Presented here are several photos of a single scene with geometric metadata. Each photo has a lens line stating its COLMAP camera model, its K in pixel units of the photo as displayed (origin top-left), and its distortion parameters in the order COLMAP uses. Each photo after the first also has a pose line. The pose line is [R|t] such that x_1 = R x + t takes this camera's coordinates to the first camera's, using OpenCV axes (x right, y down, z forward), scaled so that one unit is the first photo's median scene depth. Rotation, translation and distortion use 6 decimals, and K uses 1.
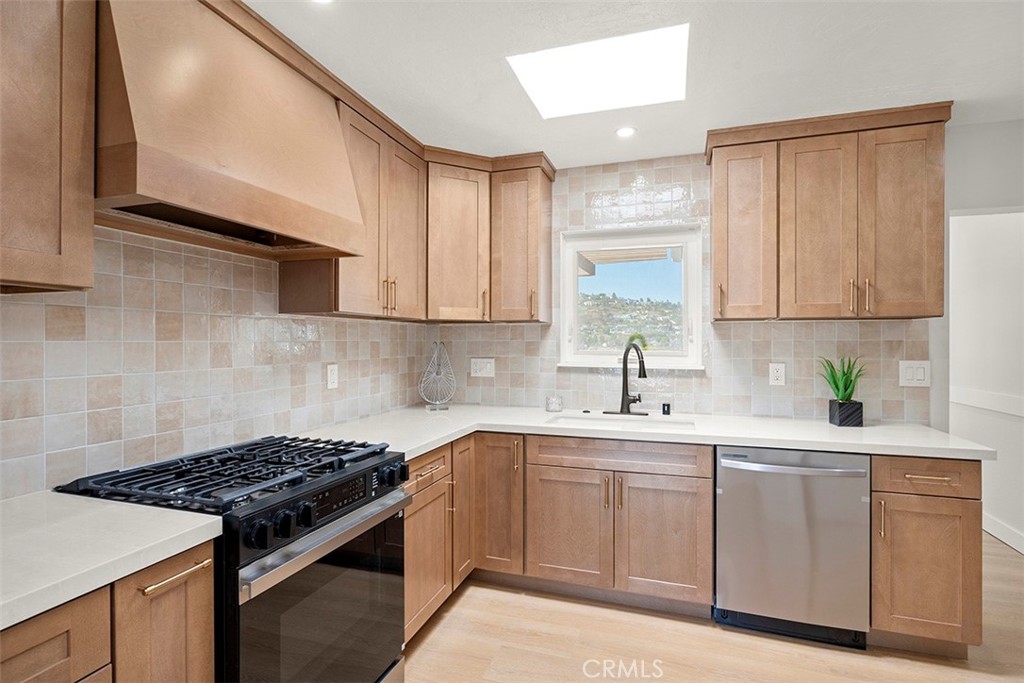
lens RADIAL K [[494.9, 0, 510.2], [0, 494.9, 341.8], [0, 0, 1]] dist [0.000451, 0.000285]
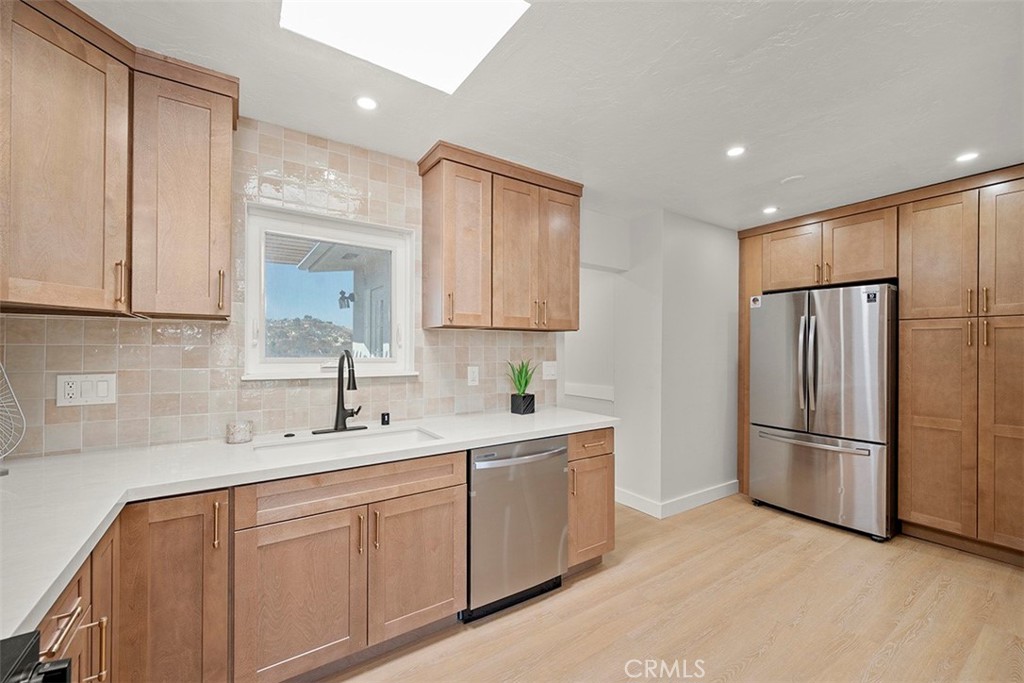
lens RADIAL K [[412.1, 0, 516.7], [0, 412.1, 346.1], [0, 0, 1]] dist [-0.000662, -0.000326]
pose [[0.609536, 0.005669, 0.792738, -0.173489], [-0.002019, 0.999982, -0.005599, 0.001091], [-0.792756, 0.001813, 0.609537, 0.360135]]
